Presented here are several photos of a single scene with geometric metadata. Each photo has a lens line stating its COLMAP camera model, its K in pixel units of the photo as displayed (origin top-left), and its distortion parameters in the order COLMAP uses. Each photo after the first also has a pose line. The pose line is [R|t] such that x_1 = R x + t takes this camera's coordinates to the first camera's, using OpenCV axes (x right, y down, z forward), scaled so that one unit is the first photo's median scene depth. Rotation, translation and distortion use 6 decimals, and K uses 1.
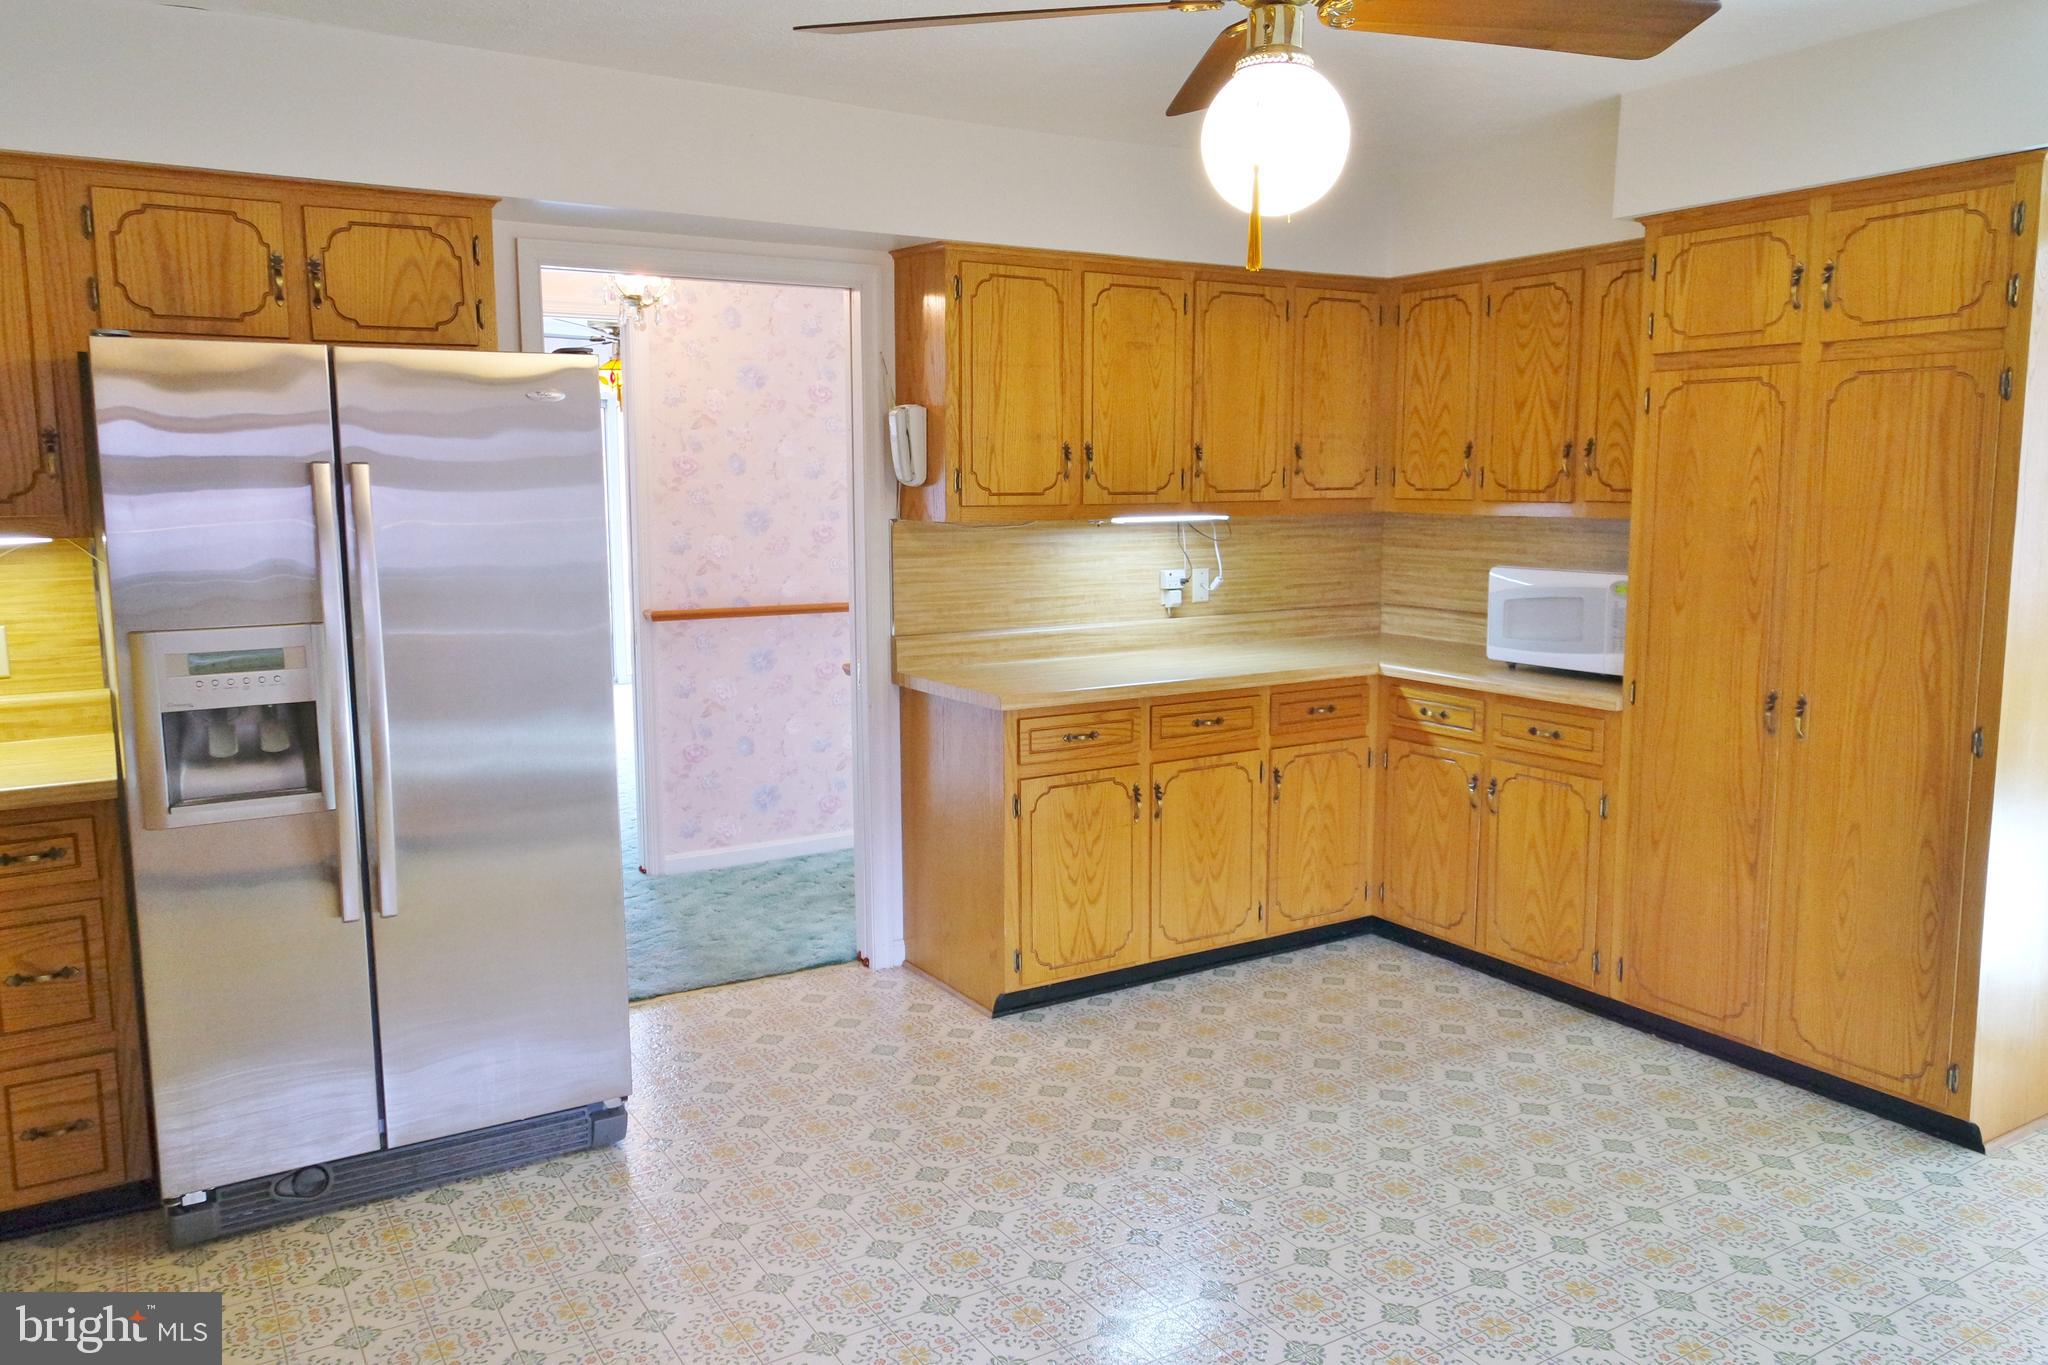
lens RADIAL K [[1457.8, 0, 1017.9], [0, 1457.8, 678.6], [0, 0, 1]] dist [-0.008161, 0.002602]
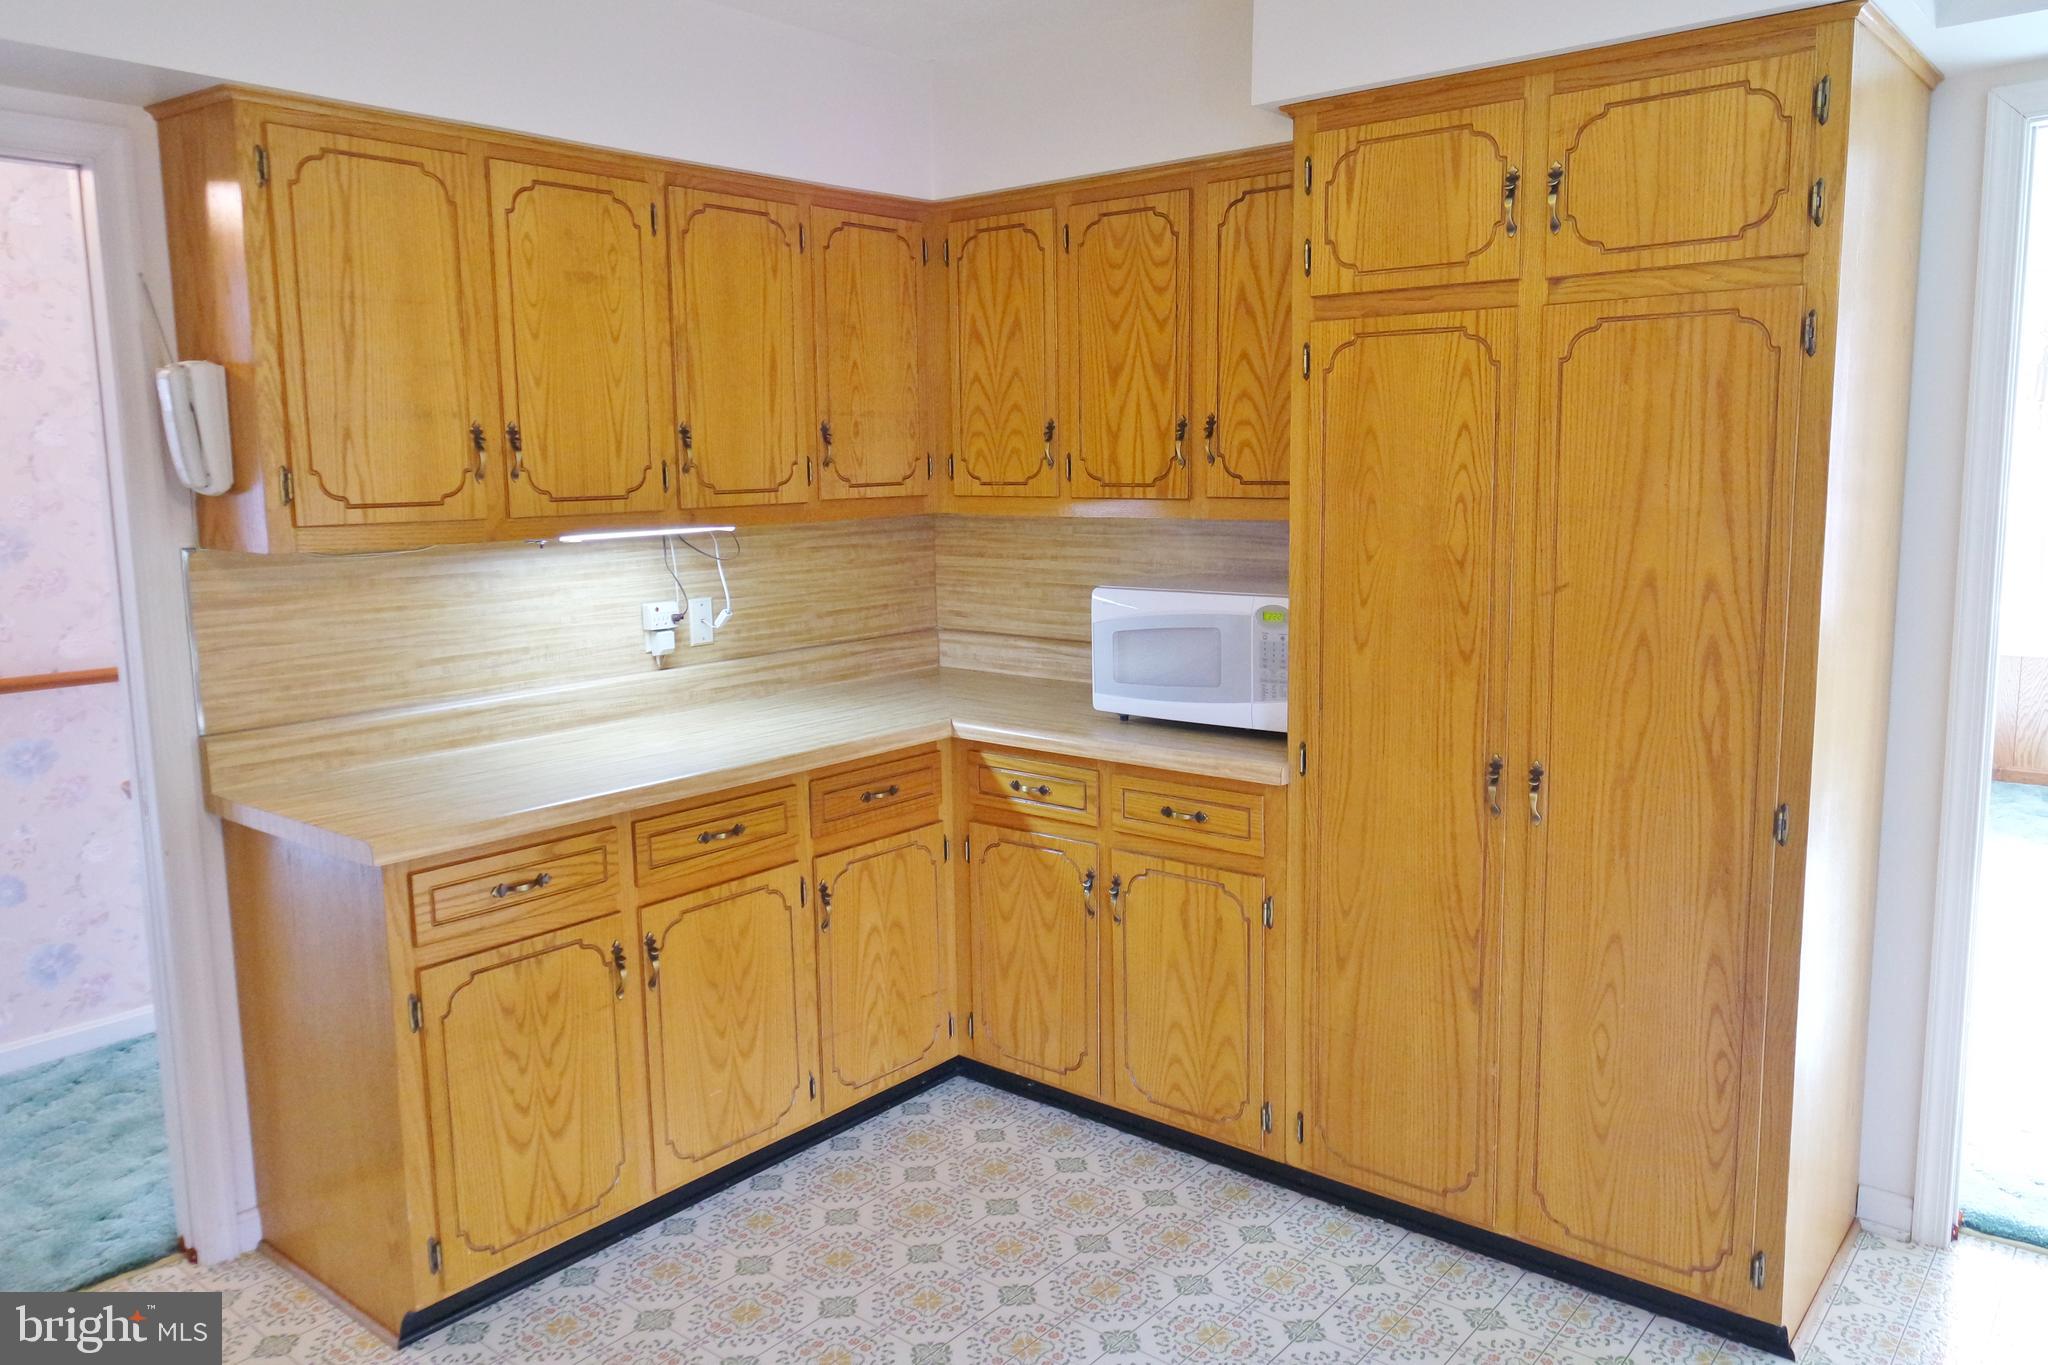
lens RADIAL K [[1498.4, 0, 1009.3], [0, 1498.4, 673.2], [0, 0, 1]] dist [0.001756, 0.009356]
pose [[0.948182, -0.056163, 0.312724, 0.044016], [0.055182, 0.998404, 0.011993, -0.046750], [-0.312898, 0.005885, 0.949768, 0.299430]]
